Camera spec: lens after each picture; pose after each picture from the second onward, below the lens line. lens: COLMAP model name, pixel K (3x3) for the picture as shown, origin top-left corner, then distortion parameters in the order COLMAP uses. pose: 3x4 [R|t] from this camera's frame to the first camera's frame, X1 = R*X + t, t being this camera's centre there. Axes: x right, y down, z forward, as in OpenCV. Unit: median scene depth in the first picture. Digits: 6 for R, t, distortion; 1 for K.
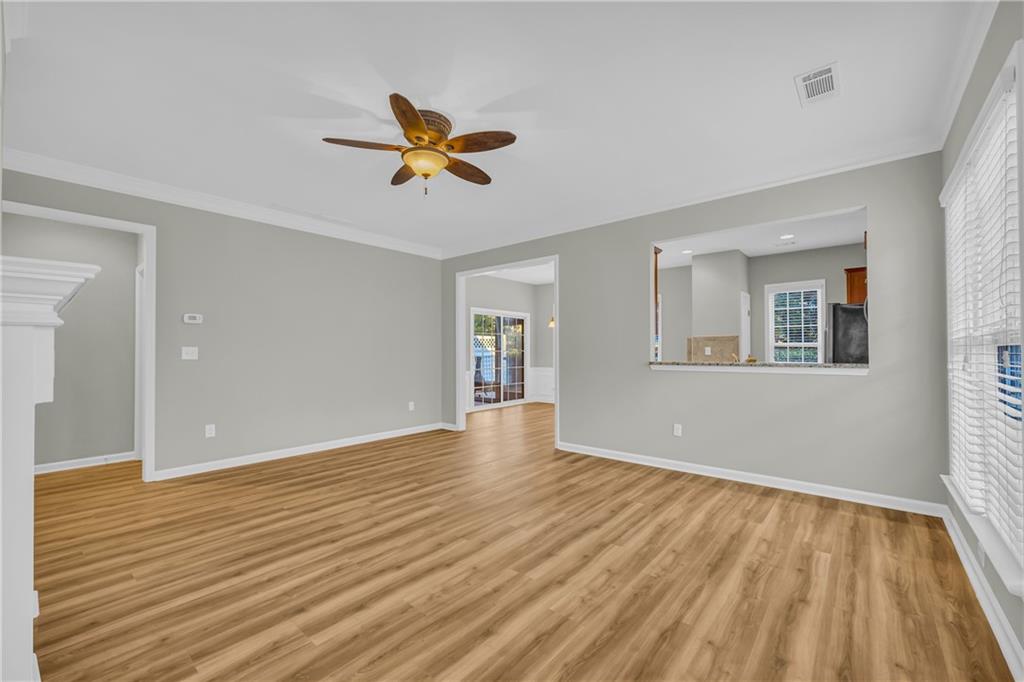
lens RADIAL K [[424.3, 0, 514.9], [0, 424.3, 346.6], [0, 0, 1]] dist [-0.001669, 0.000318]
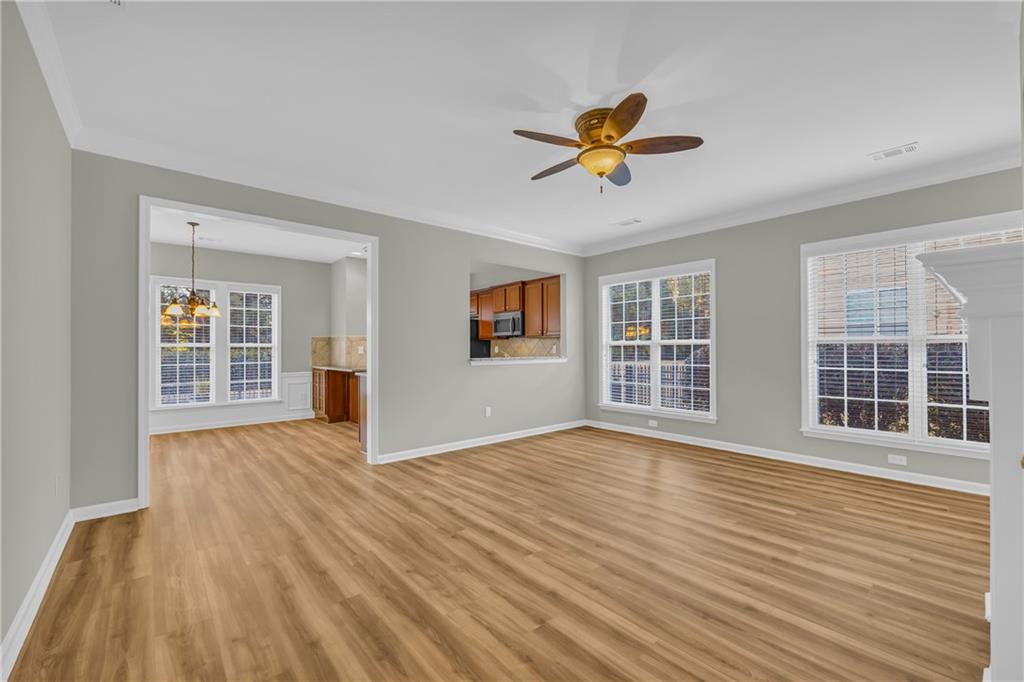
lens RADIAL K [[415.3, 0, 530.0], [0, 415.3, 343.6], [0, 0, 1]] dist [-0.002694, -0.000419]
pose [[0.141794, 0.015521, 0.989774, -1.208801], [-0.006338, 0.999871, -0.014772, 0.017937], [-0.989876, -0.004179, 0.141875, 1.034061]]
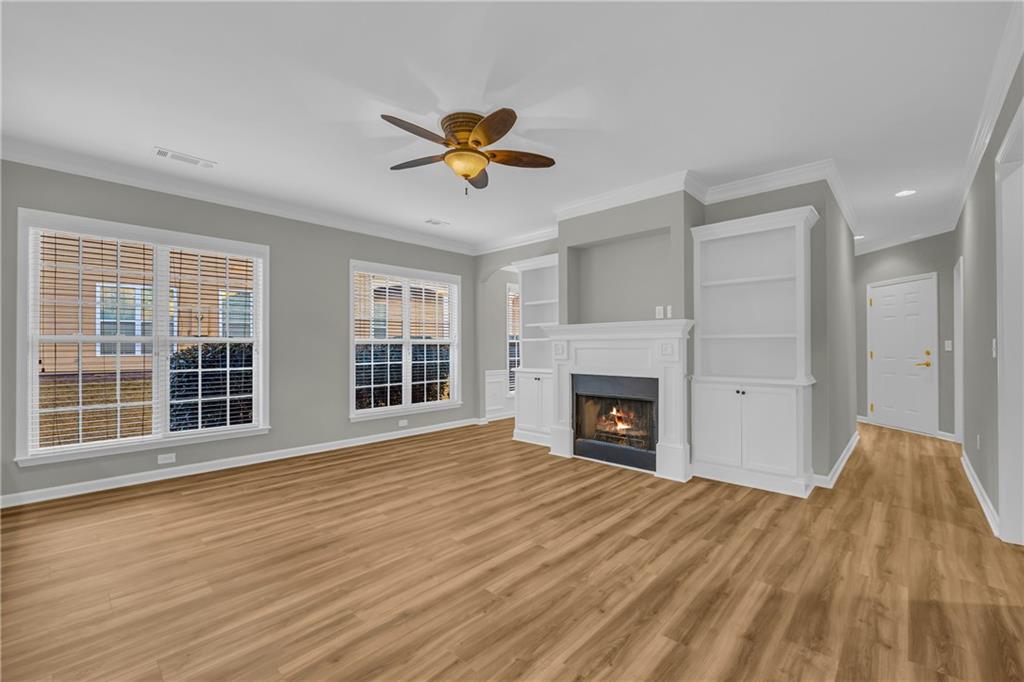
lens RADIAL K [[424.3, 0, 514.9], [0, 424.3, 346.6], [0, 0, 1]] dist [-0.001669, 0.000318]
pose [[-0.997964, 0.006371, 0.063459, -0.392635], [0.005722, 0.999929, -0.010408, 0.023035], [-0.063521, -0.010023, -0.997930, 2.024197]]
